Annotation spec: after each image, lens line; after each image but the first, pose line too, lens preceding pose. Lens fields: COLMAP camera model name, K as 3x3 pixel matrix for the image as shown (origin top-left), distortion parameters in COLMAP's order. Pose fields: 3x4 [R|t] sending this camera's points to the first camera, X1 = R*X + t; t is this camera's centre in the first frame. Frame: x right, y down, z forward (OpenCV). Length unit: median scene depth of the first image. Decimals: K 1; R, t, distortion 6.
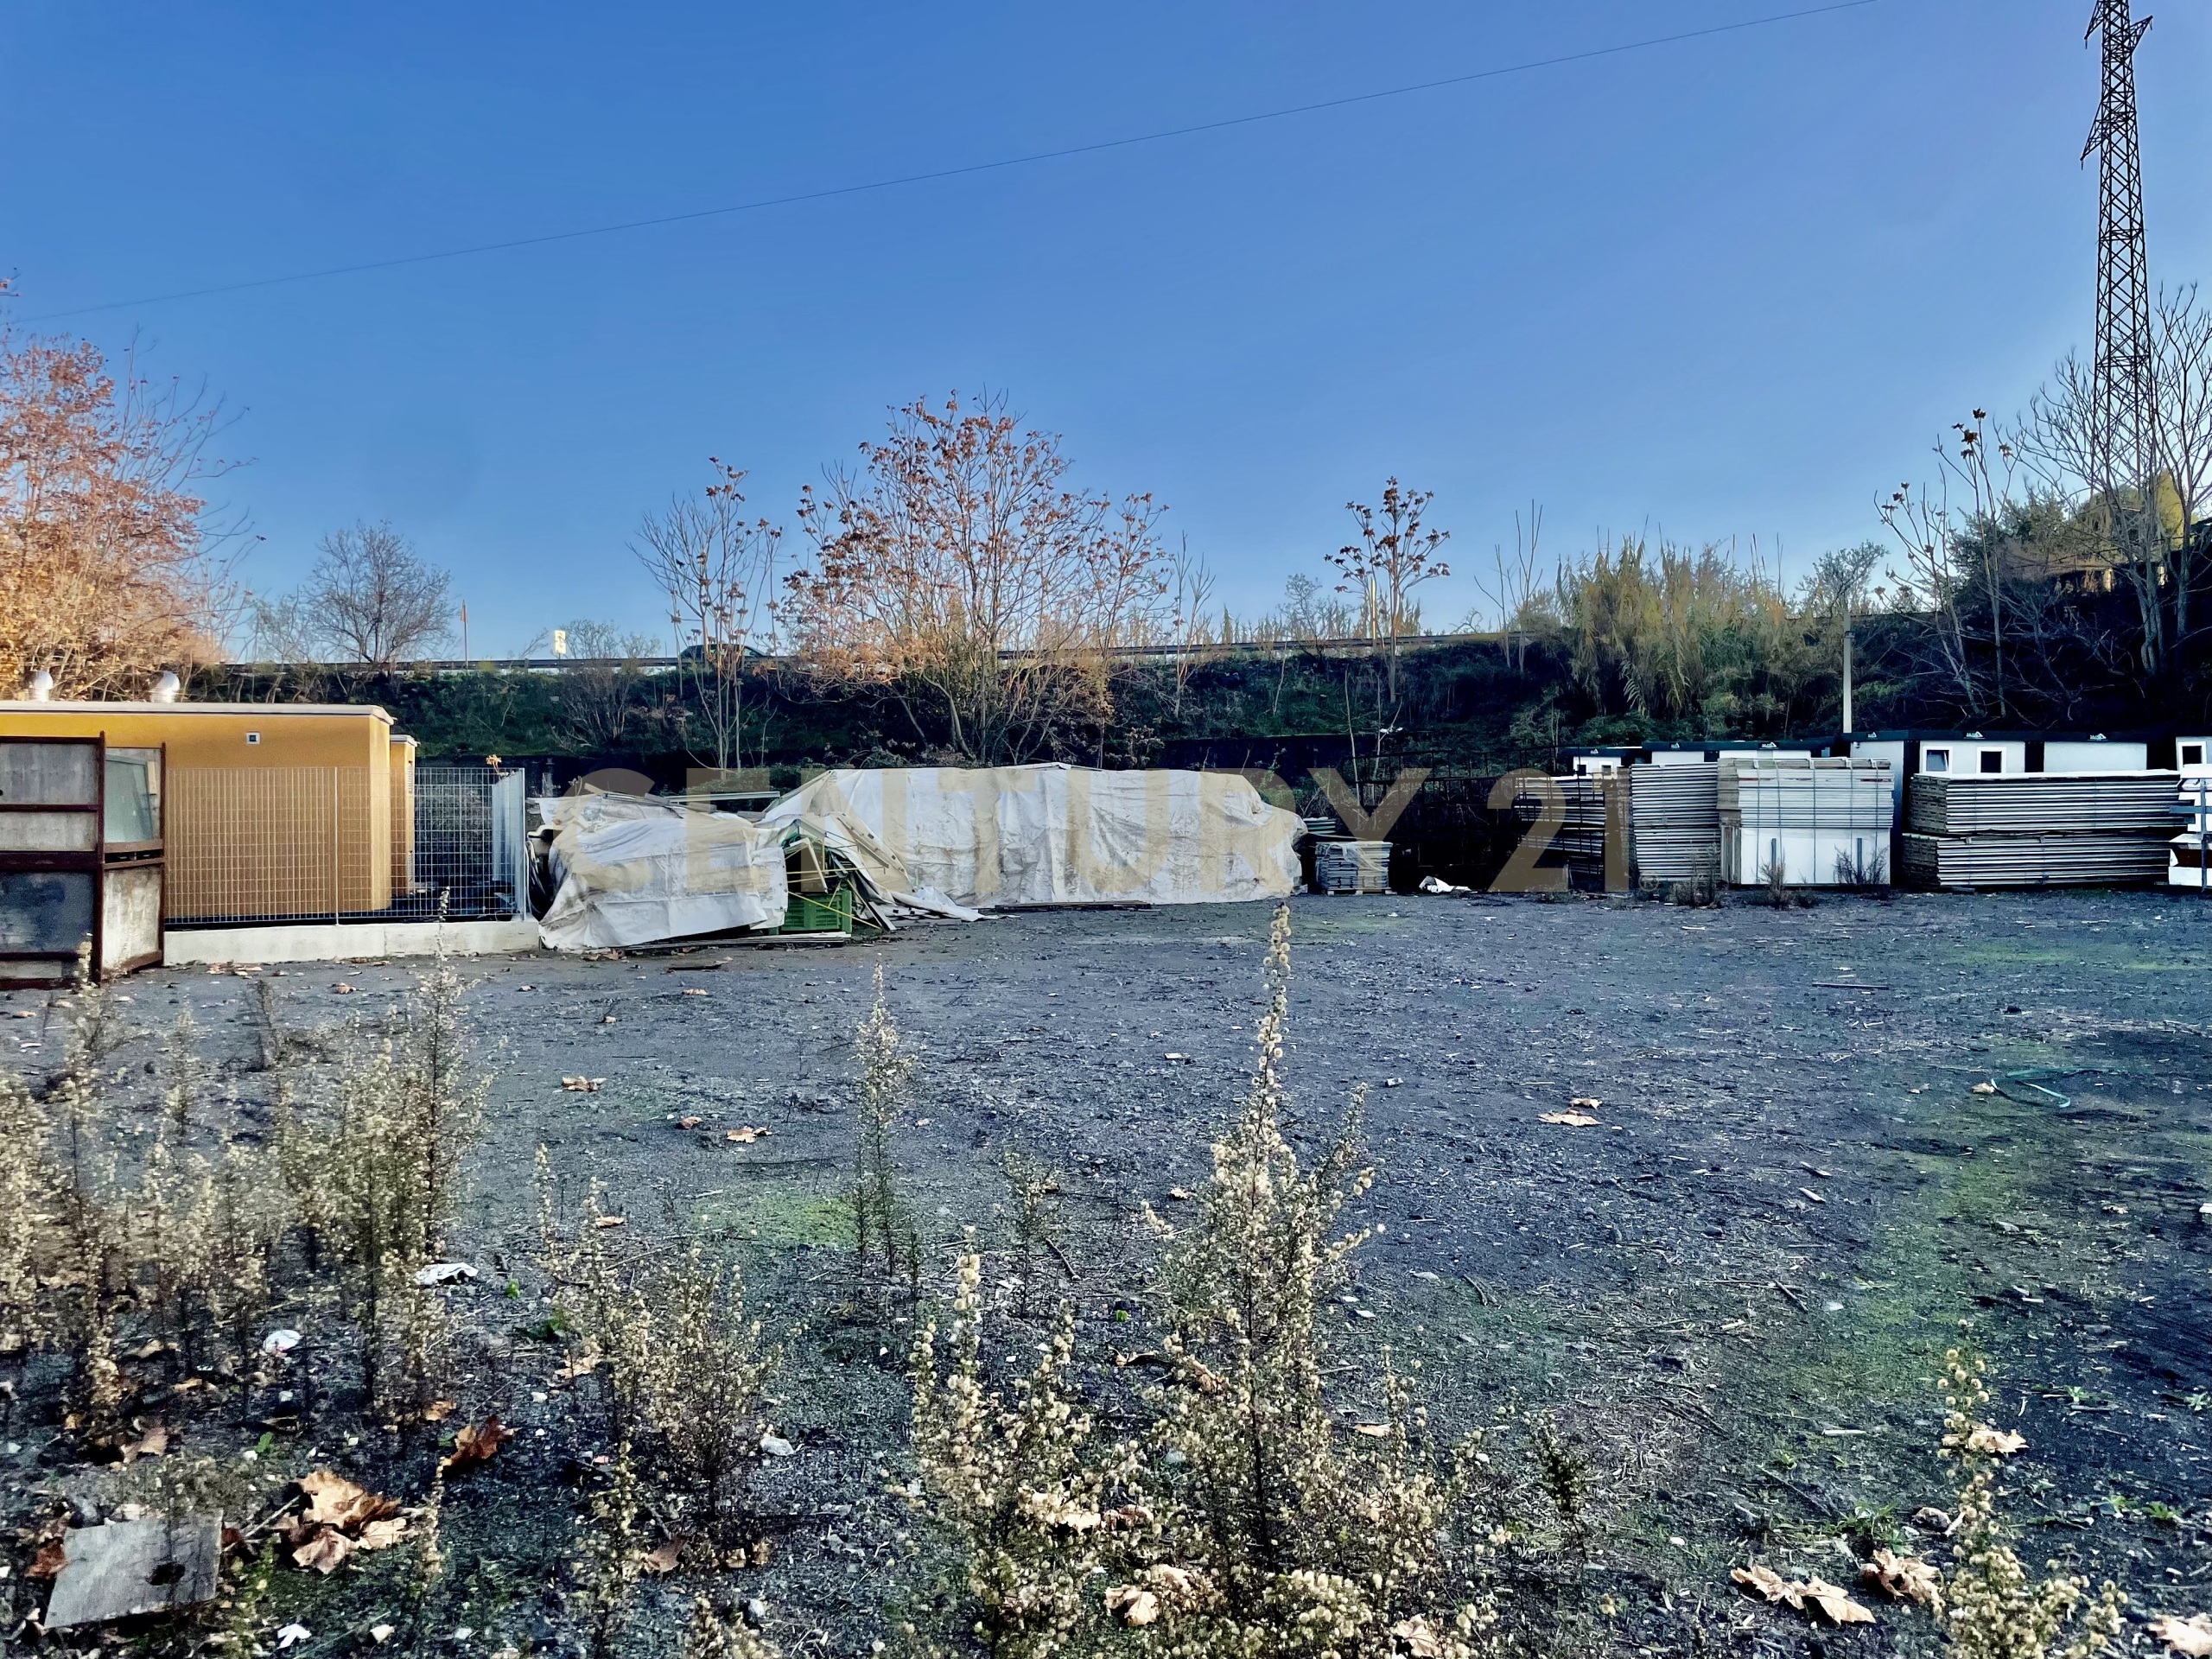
lens RADIAL K [[1664.9, 0, 1122.1], [0, 1664.9, 809.9], [0, 0, 1]] dist [0.086528, -0.116843]
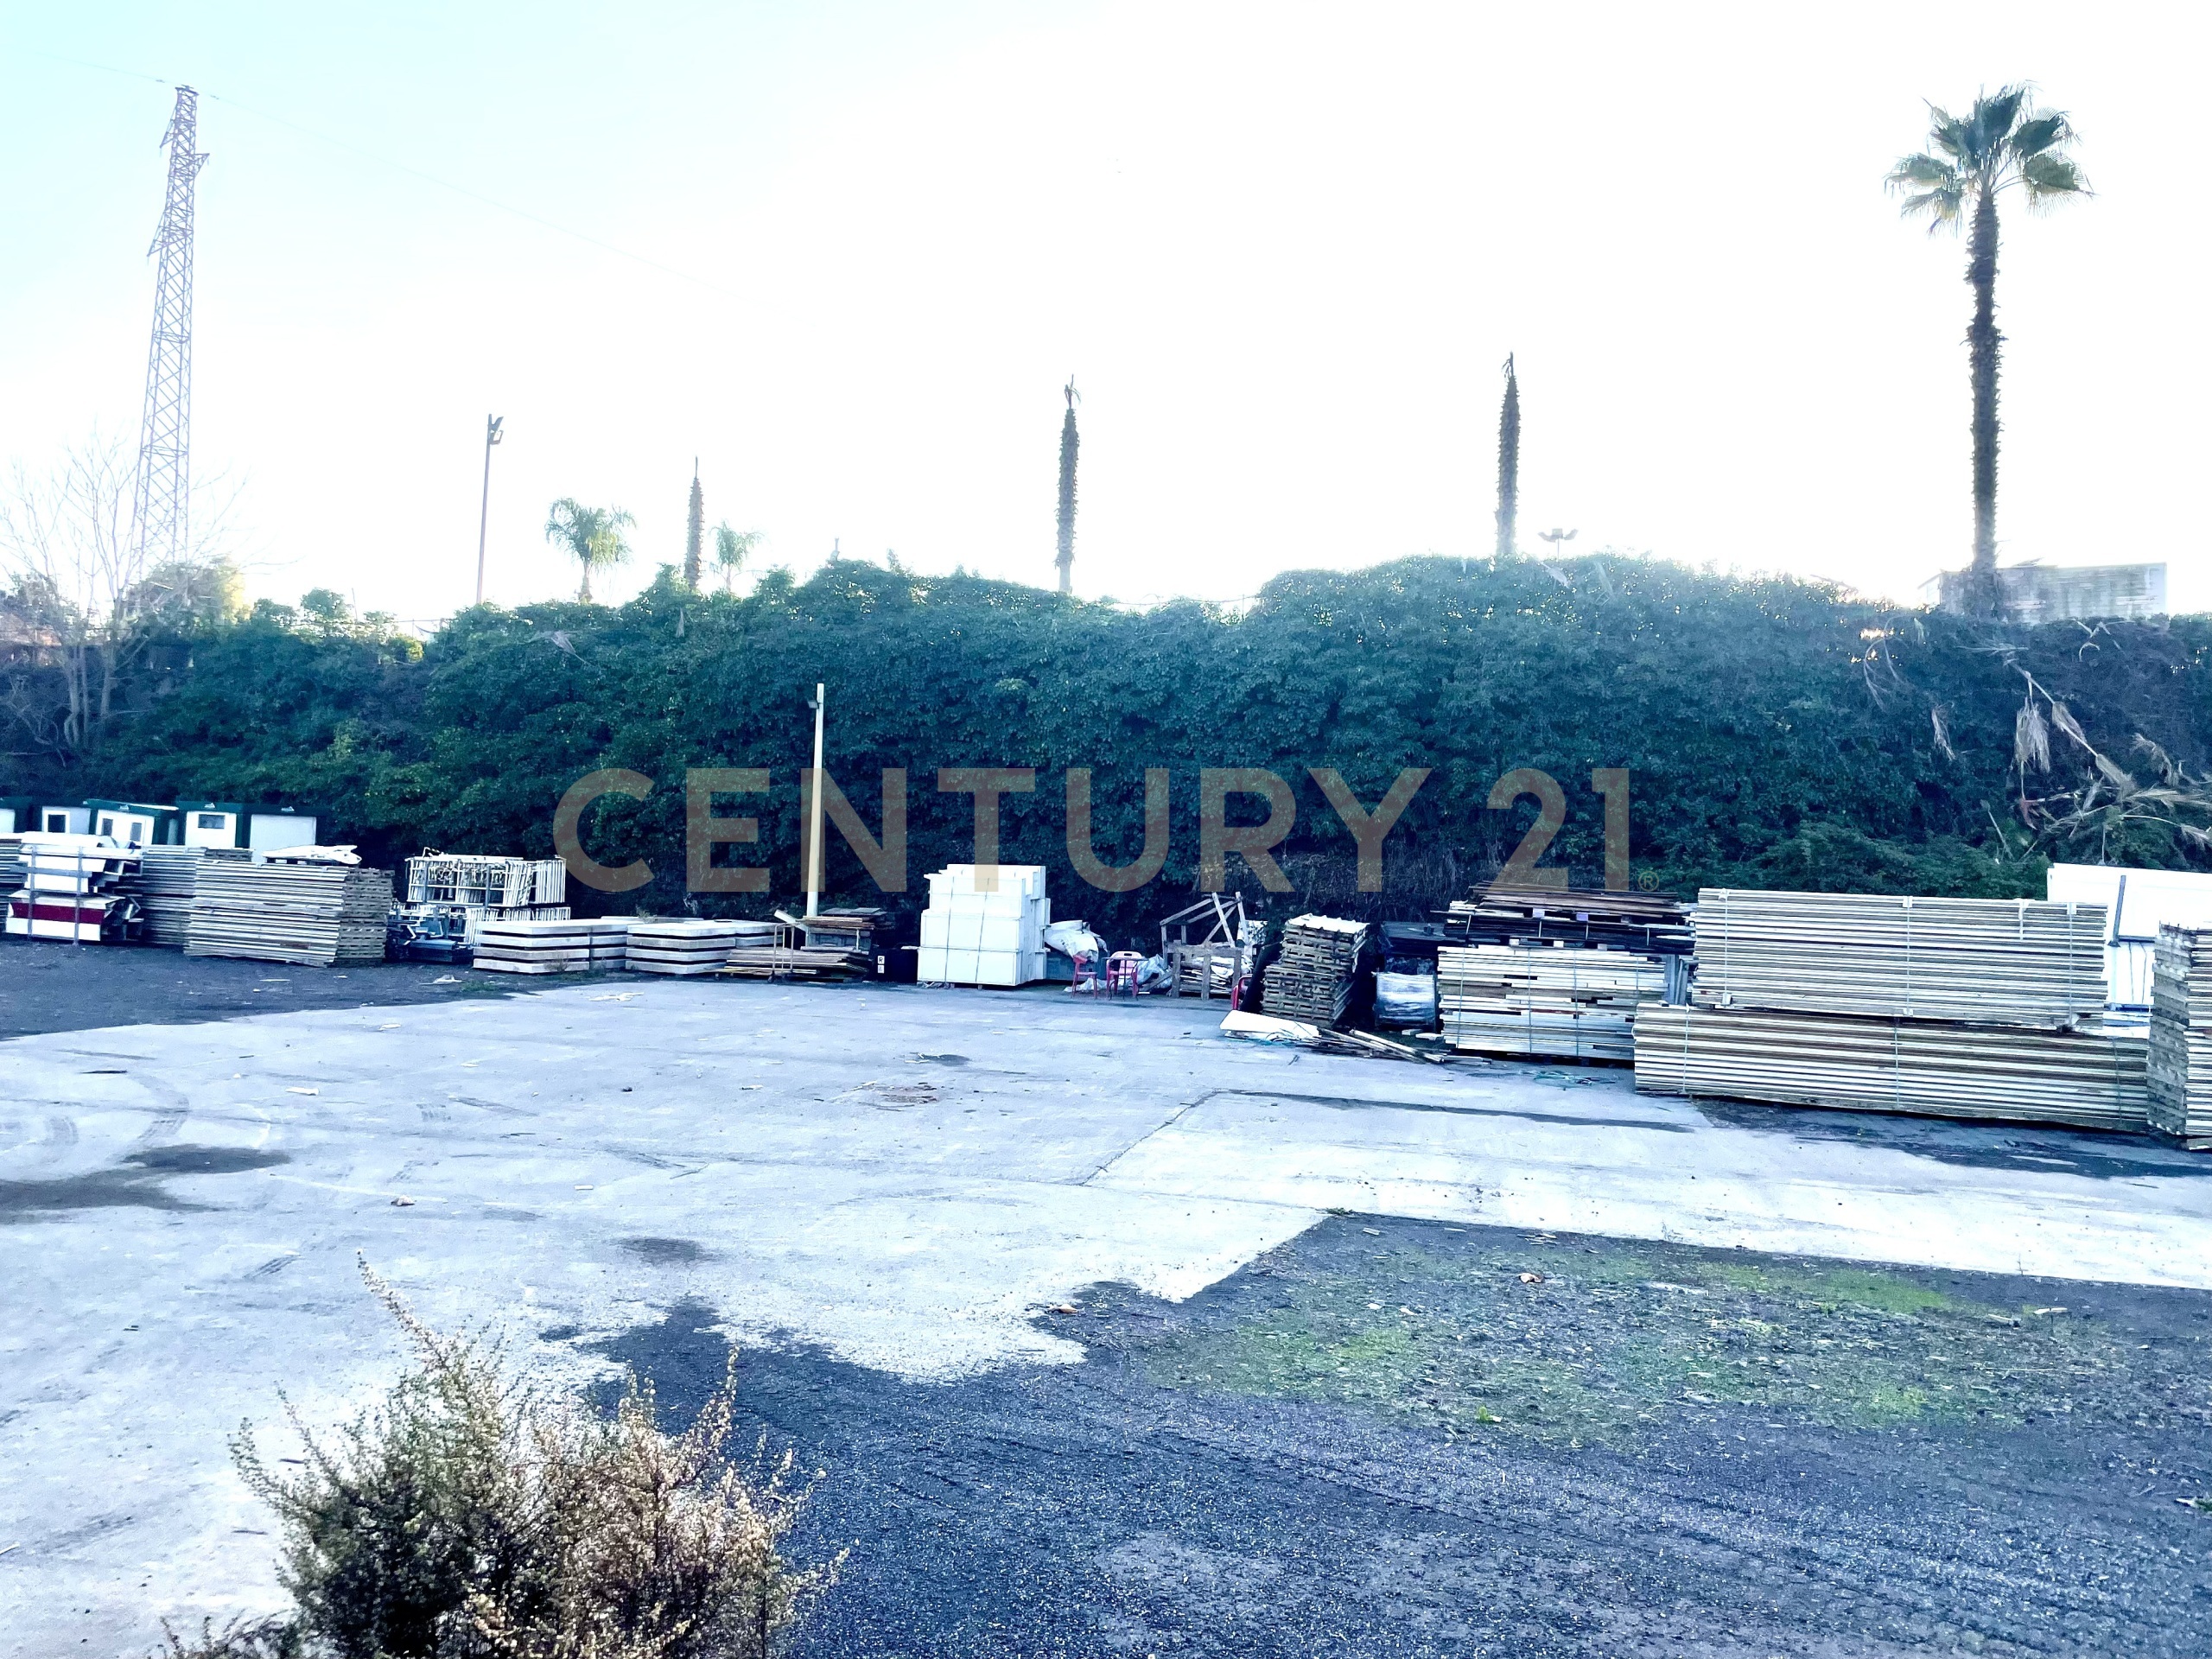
lens RADIAL K [[1663.1, 0, 1097.1], [0, 1663.1, 840.2], [0, 0, 1]] dist [0.093278, -0.135440]
pose [[0.550297, 0.051268, 0.833394, 0.155381], [-0.046504, 0.998446, -0.030714, -0.052849], [-0.833673, -0.021854, 0.551826, -0.759800]]
